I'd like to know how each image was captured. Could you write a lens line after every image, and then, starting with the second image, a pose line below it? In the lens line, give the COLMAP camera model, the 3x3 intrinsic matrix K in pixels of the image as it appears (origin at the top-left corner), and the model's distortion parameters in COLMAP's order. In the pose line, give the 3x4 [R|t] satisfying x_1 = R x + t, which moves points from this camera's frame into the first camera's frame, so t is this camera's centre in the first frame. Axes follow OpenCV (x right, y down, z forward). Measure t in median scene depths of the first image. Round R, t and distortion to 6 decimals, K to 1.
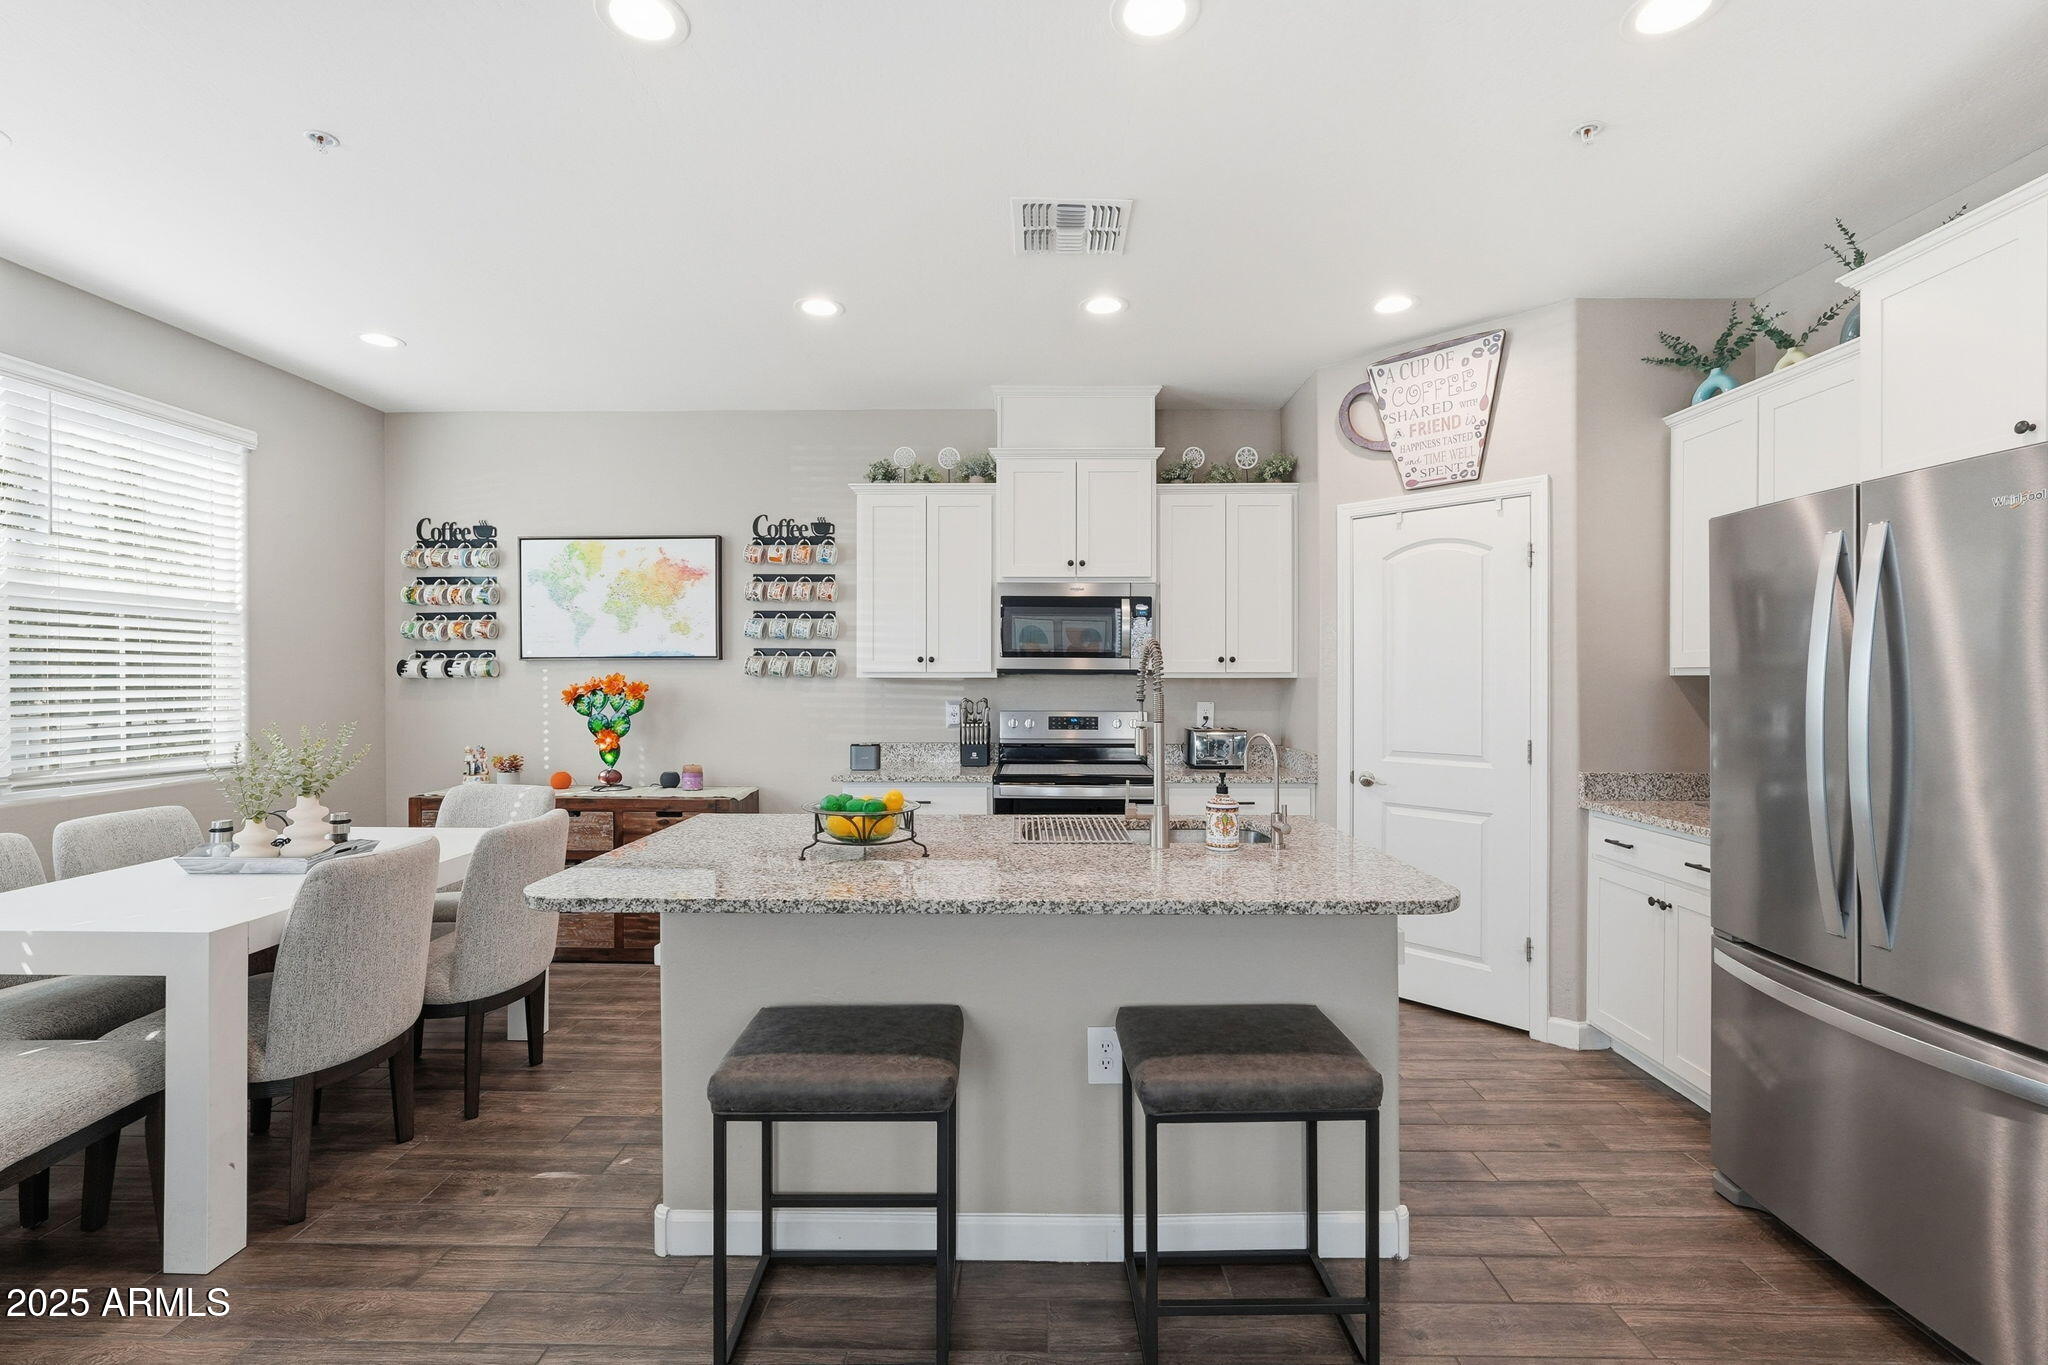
lens RADIAL K [[899.7, 0, 1022.8], [0, 899.7, 680.7], [0, 0, 1]] dist [-0.015401, 0.007135]
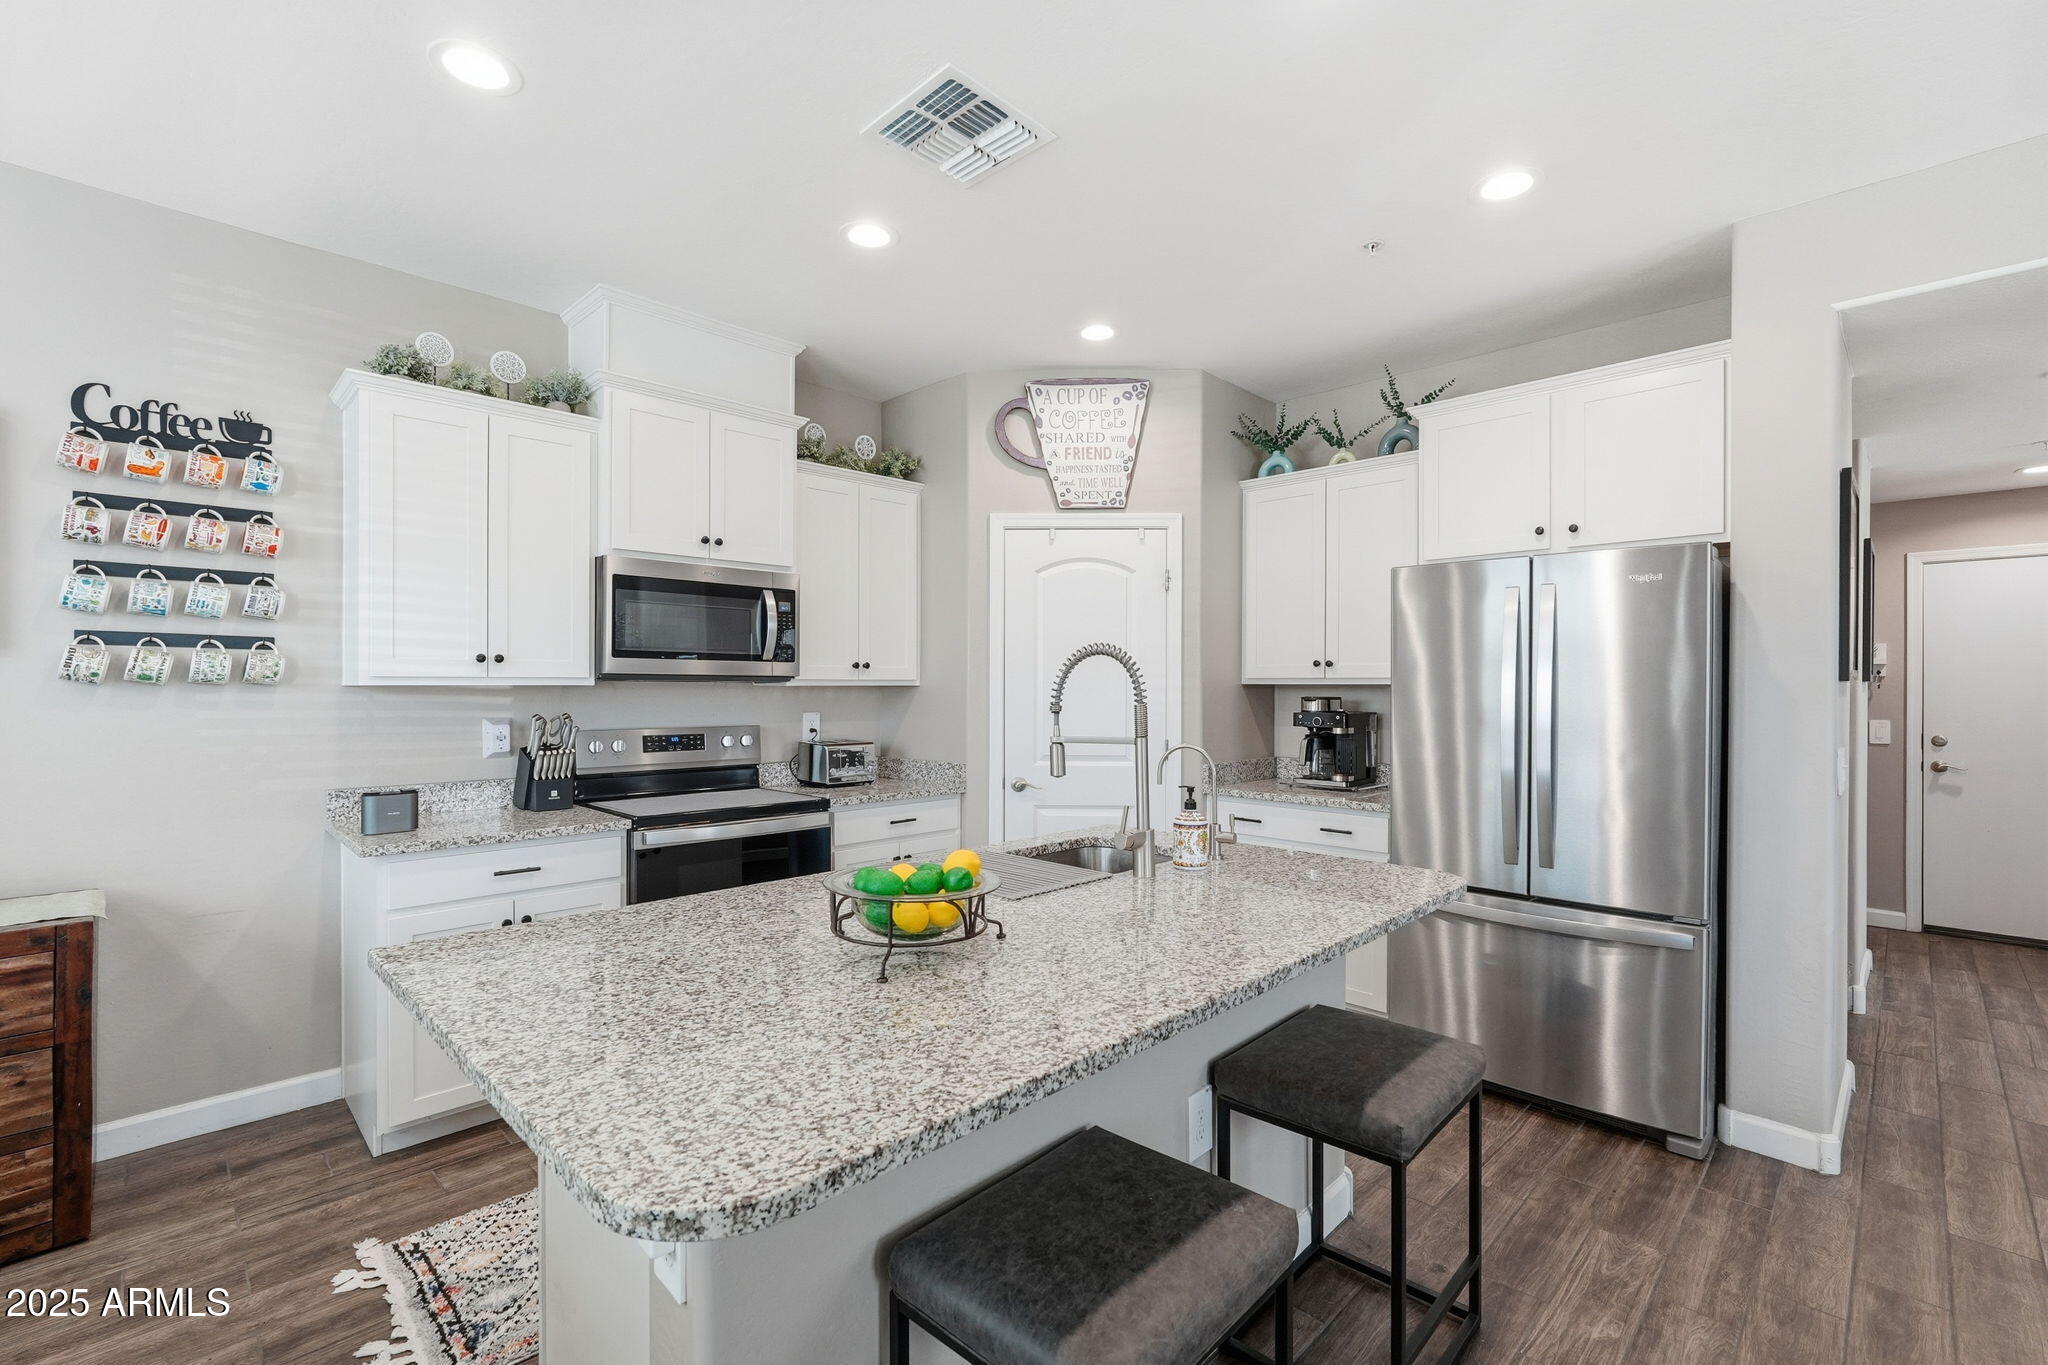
lens RADIAL K [[899.7, 0, 1021.0], [0, 899.7, 685.3], [0, 0, 1]] dist [-0.015401, 0.007135]
pose [[0.696762, -0.000751, 0.717302, -0.312533], [0.001257, 0.999999, -0.000174, -0.003005], [-0.717301, 0.001023, 0.696763, 0.249742]]
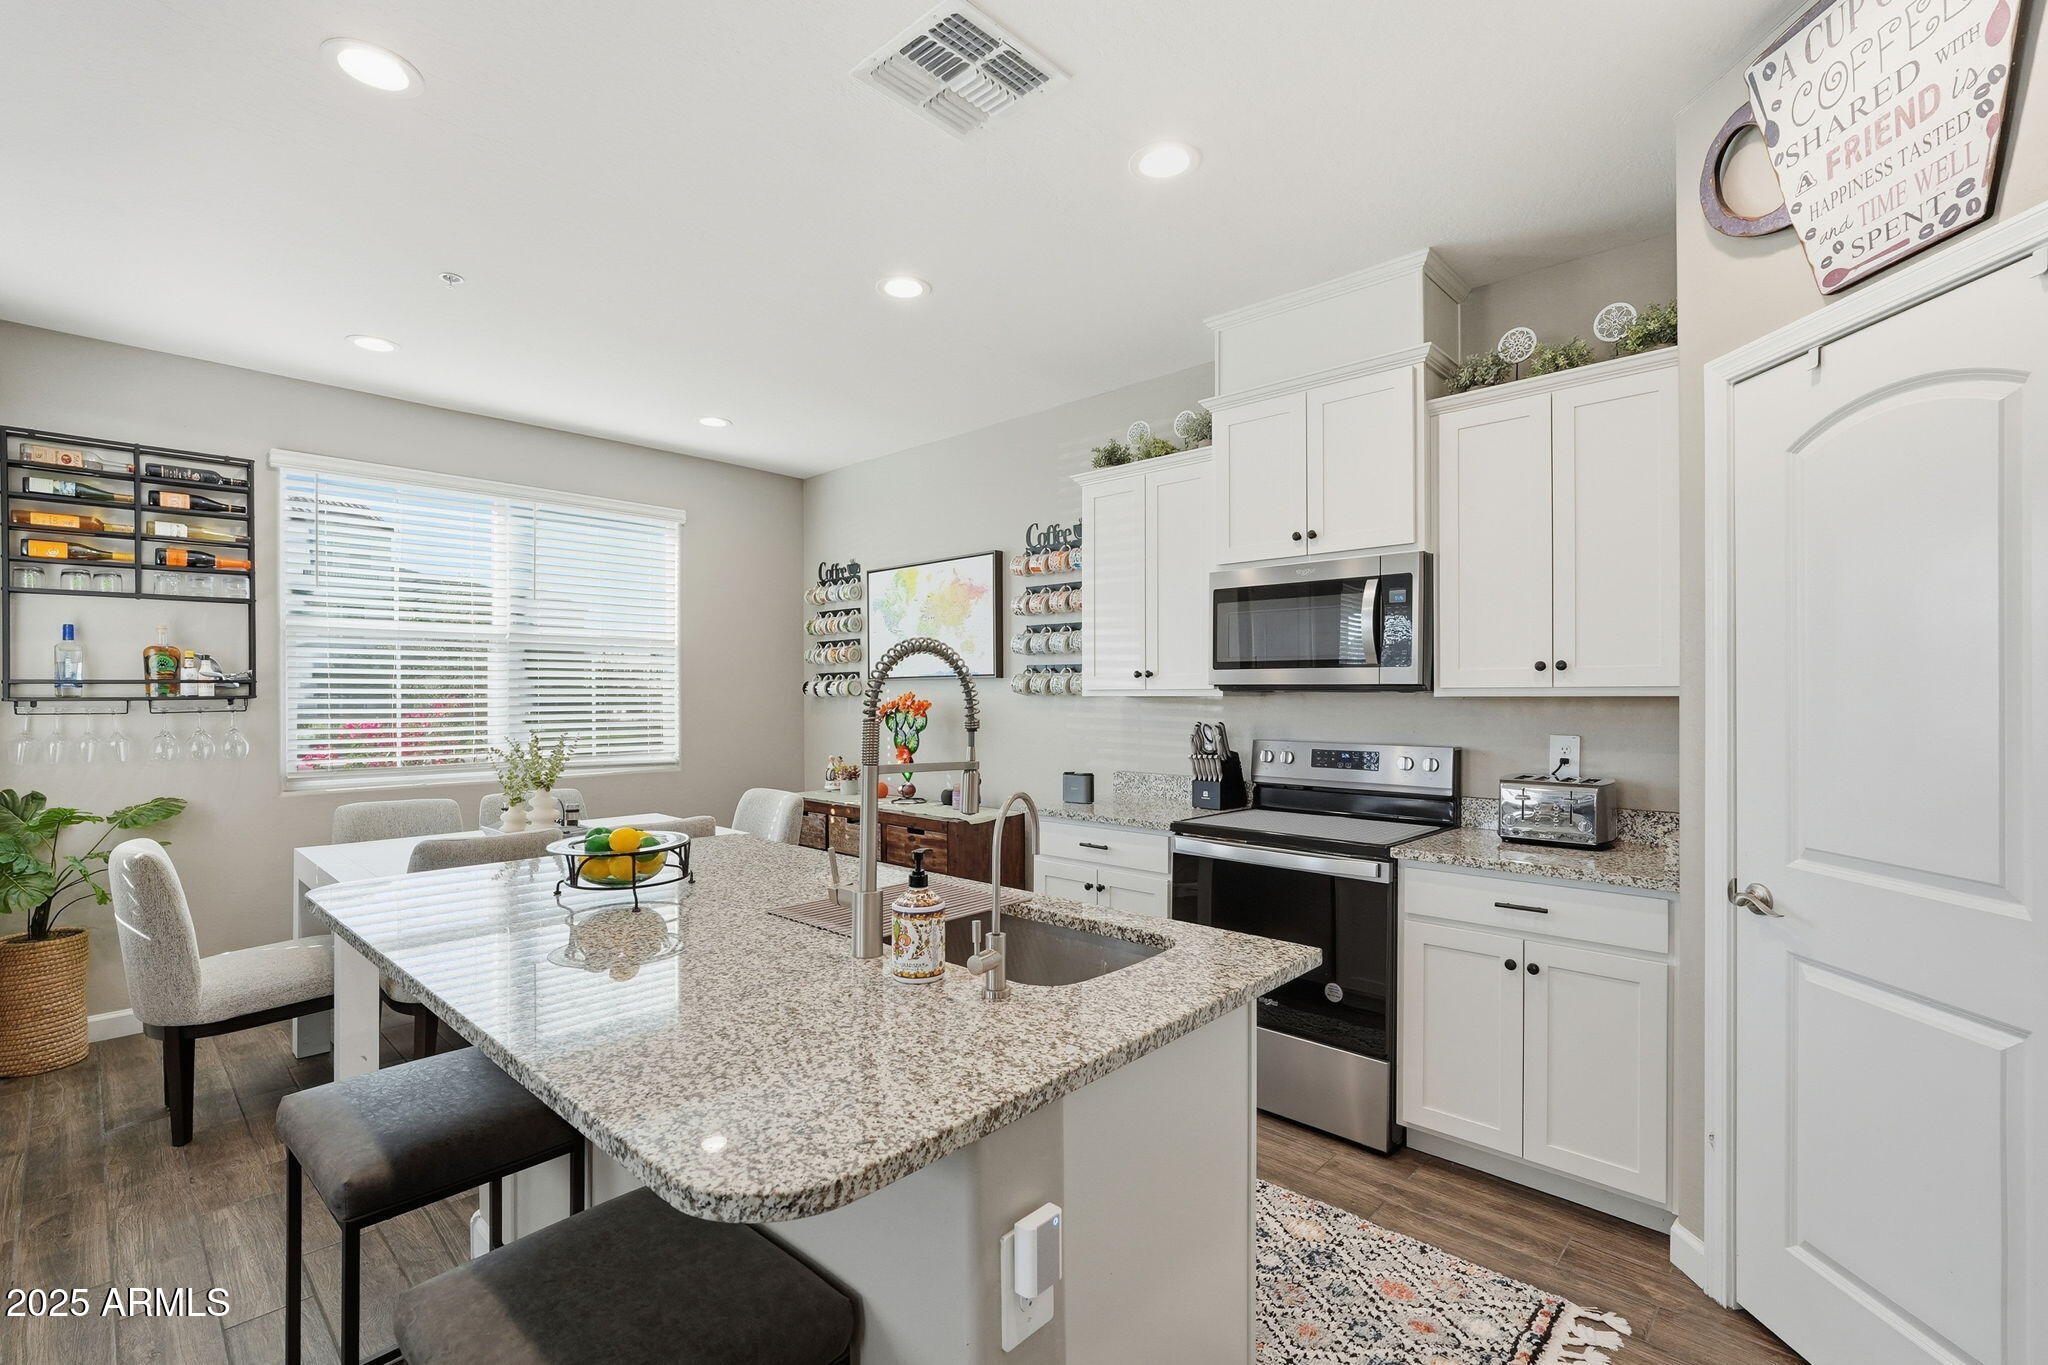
lens RADIAL K [[899.7, 0, 1026.0], [0, 899.7, 695.1], [0, 0, 1]] dist [-0.015401, 0.007135]
pose [[0.741949, -0.001107, -0.670455, 0.366439], [-0.001236, 0.999995, -0.003019, -0.001679], [0.670455, 0.003068, 0.741944, 0.318891]]
